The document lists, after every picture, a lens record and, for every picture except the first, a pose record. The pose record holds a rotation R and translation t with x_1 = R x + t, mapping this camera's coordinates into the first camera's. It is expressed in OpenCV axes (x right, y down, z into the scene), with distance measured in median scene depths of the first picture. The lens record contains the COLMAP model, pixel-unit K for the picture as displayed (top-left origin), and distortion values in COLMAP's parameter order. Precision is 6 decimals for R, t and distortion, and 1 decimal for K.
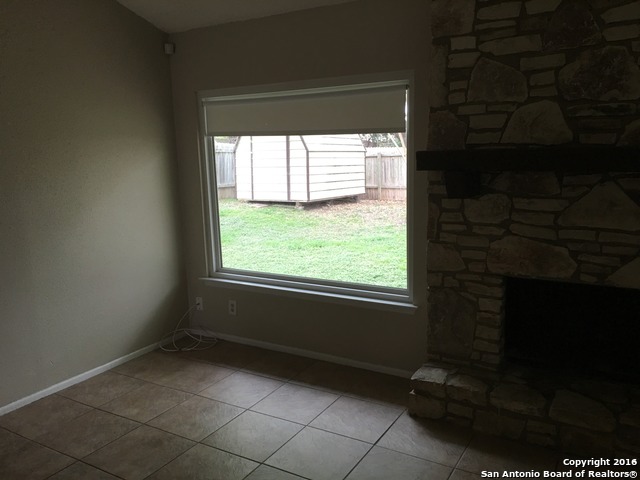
lens RADIAL K [[537.6, 0, 320.0], [0, 537.6, 240.0], [0, 0, 1]] dist [0.010572, 0.003417]
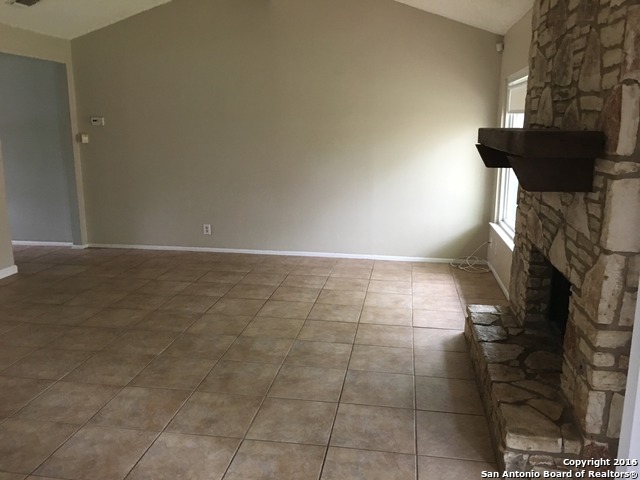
lens RADIAL K [[537.6, 0, 320.0], [0, 537.6, 240.0], [0, 0, 1]] dist [0.010572, 0.003417]
pose [[0.372654, 0.222236, -0.900966, 1.106244], [-0.175131, 0.970296, 0.166900, -0.045352], [0.911295, 0.095591, 0.400505, 0.132270]]
